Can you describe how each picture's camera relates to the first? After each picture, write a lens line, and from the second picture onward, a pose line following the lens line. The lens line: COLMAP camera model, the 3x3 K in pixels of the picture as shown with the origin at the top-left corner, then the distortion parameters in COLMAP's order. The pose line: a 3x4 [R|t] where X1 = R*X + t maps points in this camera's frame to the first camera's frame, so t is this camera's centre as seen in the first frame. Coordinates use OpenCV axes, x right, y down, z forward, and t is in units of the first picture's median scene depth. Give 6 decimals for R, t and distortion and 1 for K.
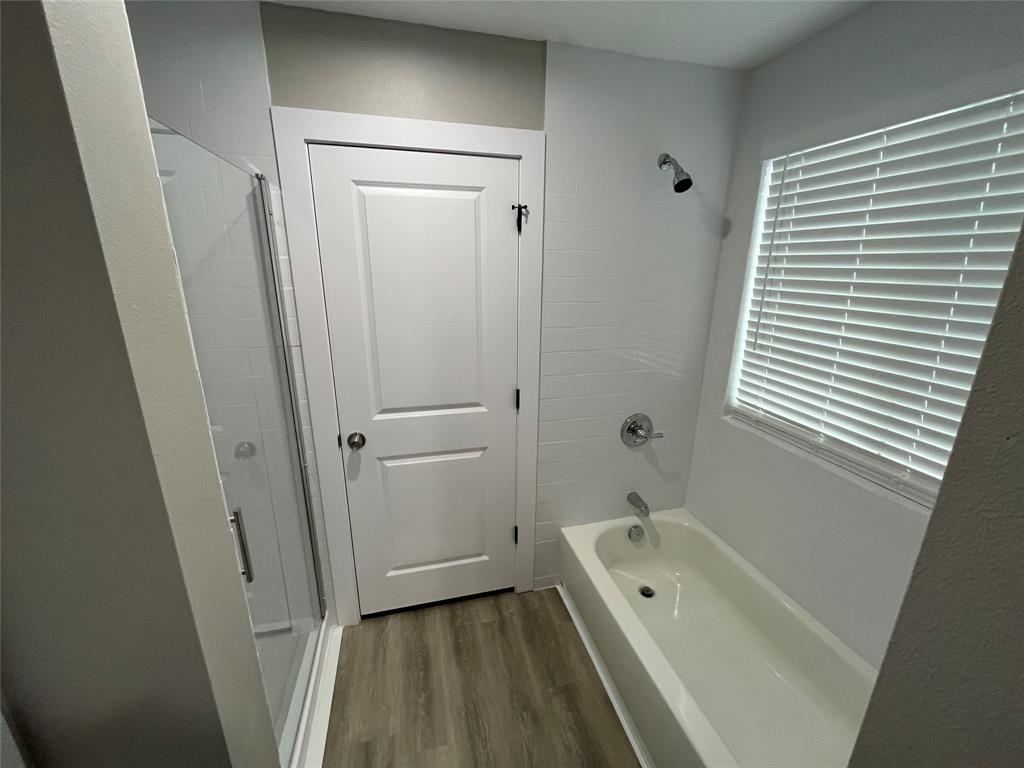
lens RADIAL K [[416.6, 0, 512.0], [0, 416.6, 384.0], [0, 0, 1]] dist [-0.001210, 0.000234]
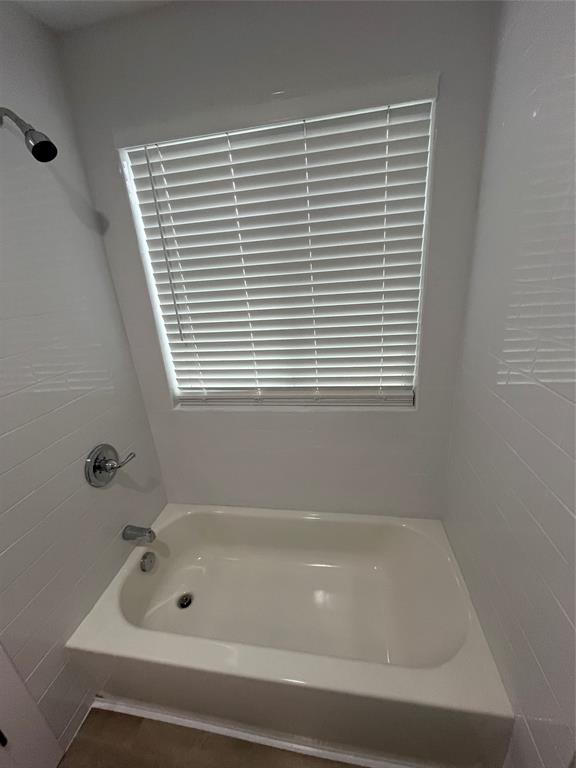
lens RADIAL K [[312.4, 0, 288.0], [0, 312.4, 384.0], [0, 0, 1]] dist [-0.001210, 0.000234]
pose [[0.409555, -0.345431, 0.844359, -0.027096], [0.324811, 0.920105, 0.218870, -0.064706], [-0.852504, 0.184618, 0.489034, 0.387588]]
